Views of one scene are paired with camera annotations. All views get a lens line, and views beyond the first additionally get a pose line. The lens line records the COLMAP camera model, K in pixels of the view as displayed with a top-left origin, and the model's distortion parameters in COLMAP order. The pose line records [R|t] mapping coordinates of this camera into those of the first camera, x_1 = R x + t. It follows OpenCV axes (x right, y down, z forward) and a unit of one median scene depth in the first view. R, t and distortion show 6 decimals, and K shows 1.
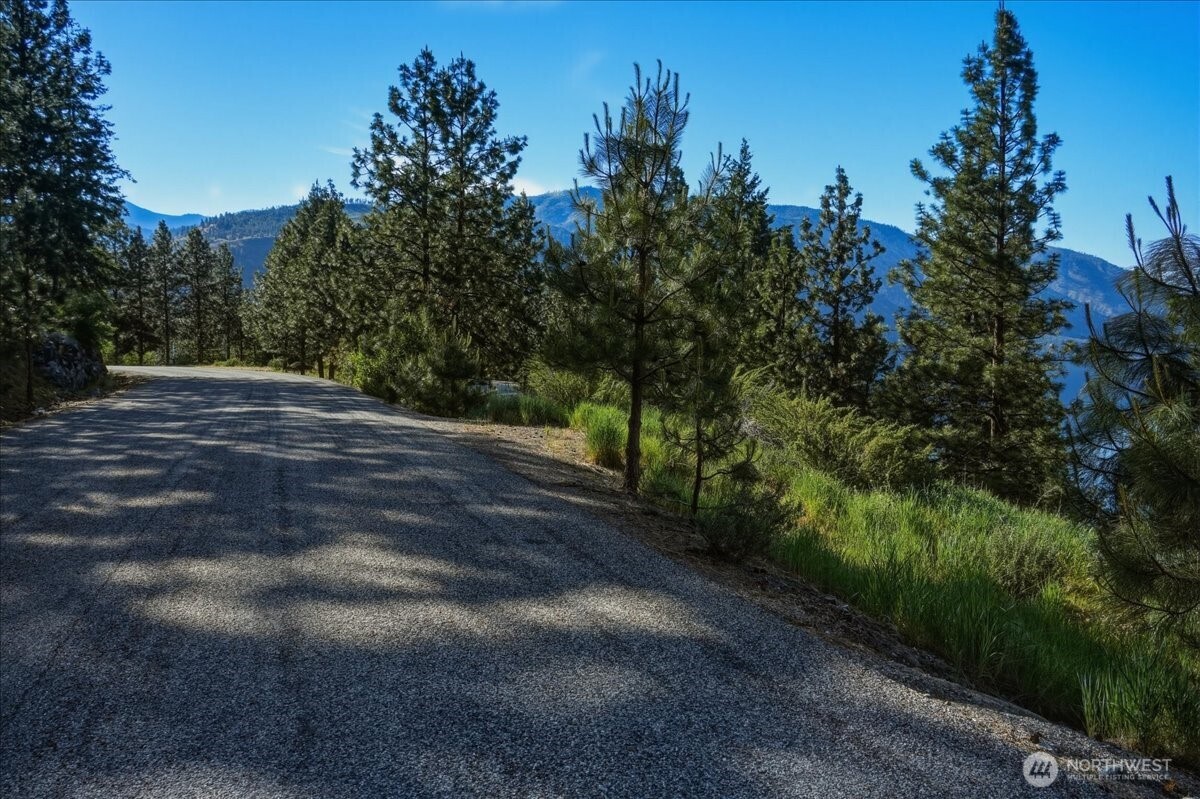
lens RADIAL K [[955.8, 0, 599.3], [0, 955.8, 406.0], [0, 0, 1]] dist [-0.001272, 0.000477]
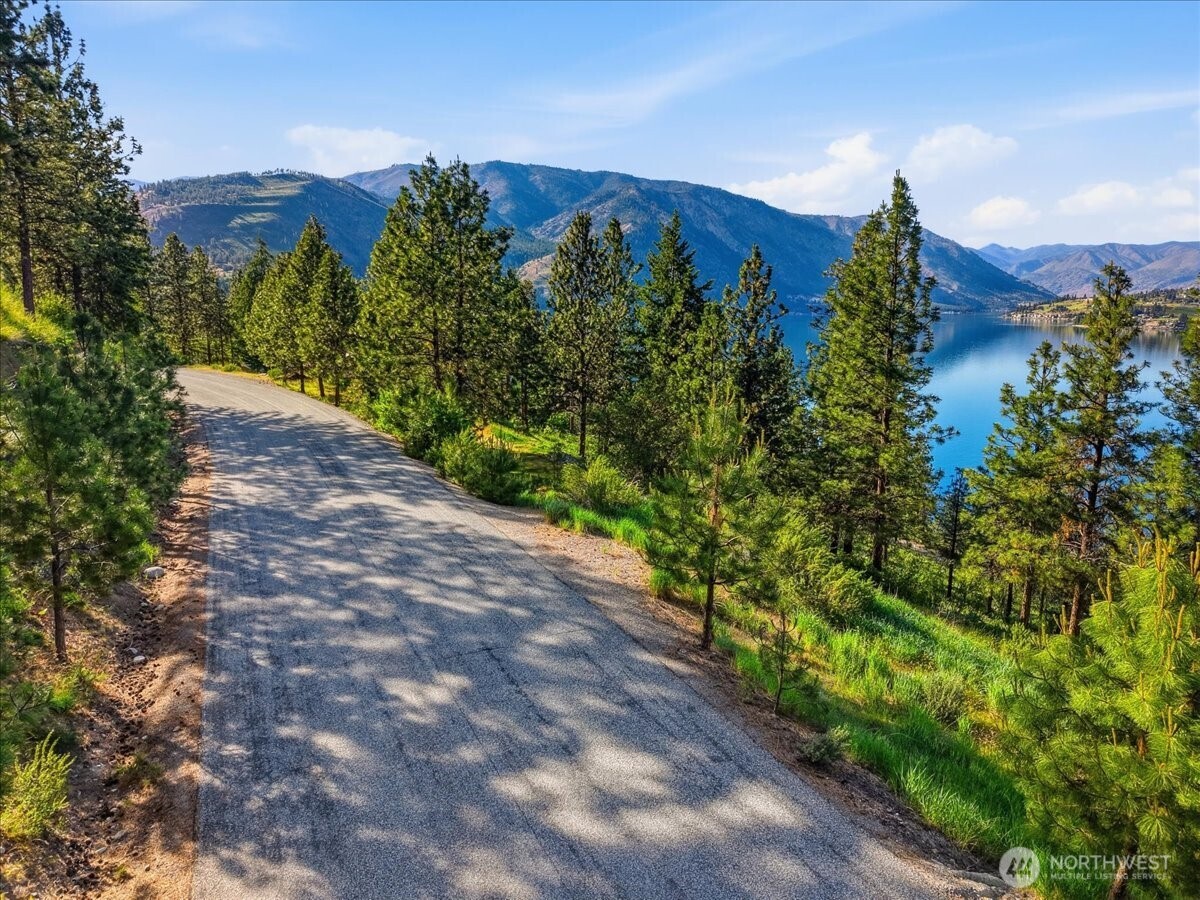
lens RADIAL K [[829.0, 0, 579.8], [0, 829.0, 449.9], [0, 0, 1]] dist [0.016575, -0.016075]
pose [[0.994669, -0.017868, 0.101558, -0.104260], [0.003411, 0.990035, 0.140780, -0.147755], [-0.103062, -0.139683, 0.984818, -0.105363]]
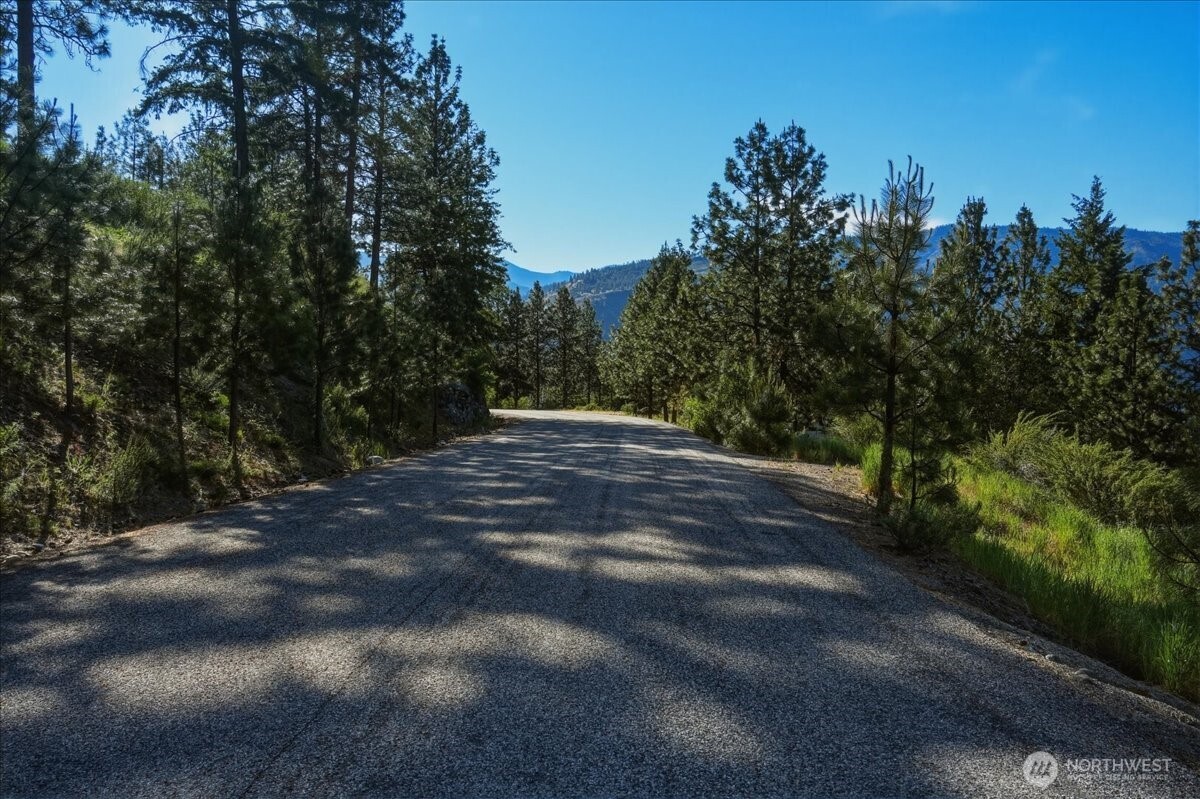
lens RADIAL K [[976.3, 0, 600.0], [0, 976.3, 399.5], [0, 0, 1]] dist [0.018003, 0.002069]
pose [[0.935233, 0.004710, -0.354003, 0.044153], [-0.024355, 0.998399, -0.051058, 0.005306], [0.353195, 0.056373, 0.933850, -0.088339]]
